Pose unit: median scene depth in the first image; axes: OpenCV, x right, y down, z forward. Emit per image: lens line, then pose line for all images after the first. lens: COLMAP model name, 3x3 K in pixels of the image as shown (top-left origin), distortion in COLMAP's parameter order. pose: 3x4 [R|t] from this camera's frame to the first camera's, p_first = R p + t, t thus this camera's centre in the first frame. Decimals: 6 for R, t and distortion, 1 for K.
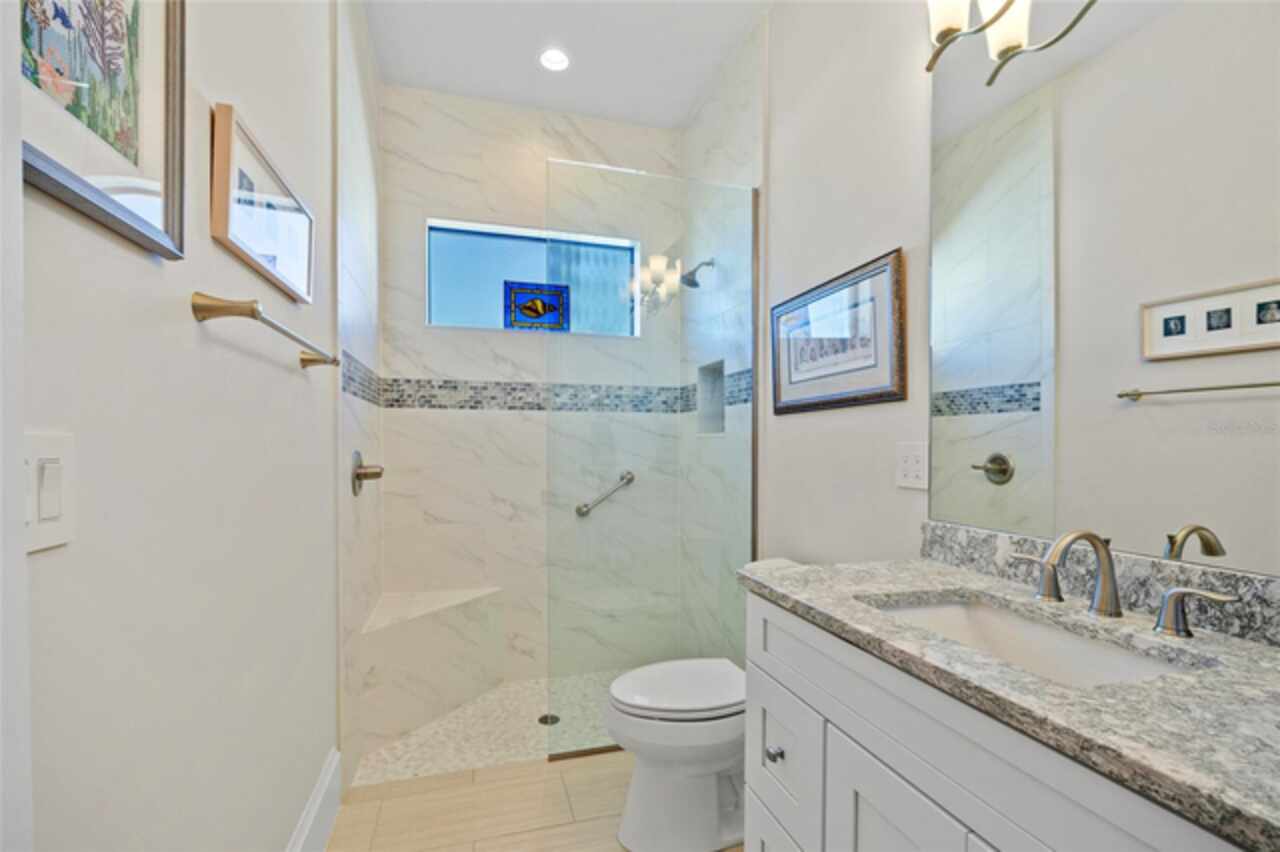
lens RADIAL K [[563.8, 0, 640.6], [0, 563.8, 436.8], [0, 0, 1]] dist [-0.010683, -0.000113]
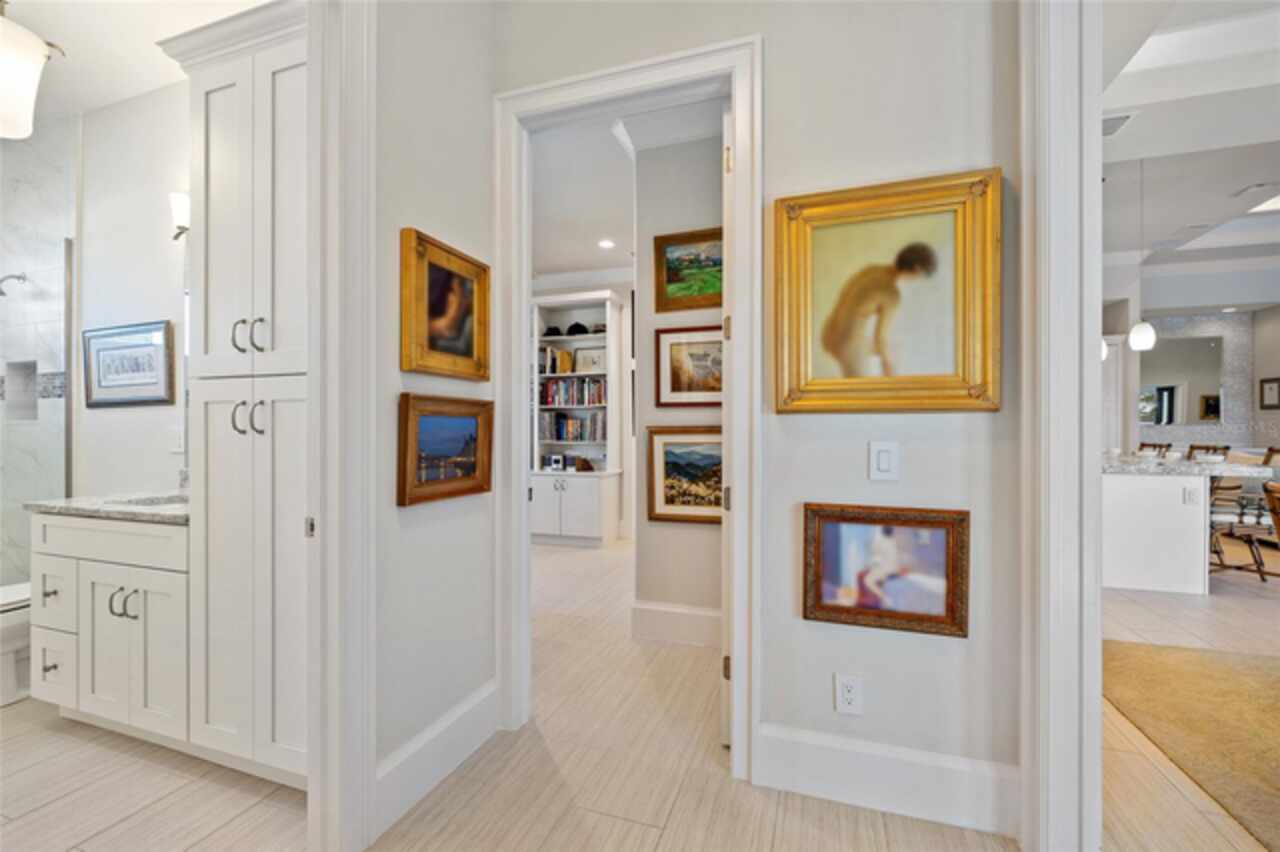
lens RADIAL K [[524.5, 0, 641.0], [0, 524.5, 422.8], [0, 0, 1]] dist [0.001848, 0.000261]
pose [[0.580561, 0.001164, 0.814216, -0.025094], [-0.003809, 0.999992, 0.001286, -0.009316], [-0.814208, -0.003848, 0.580561, -0.871522]]
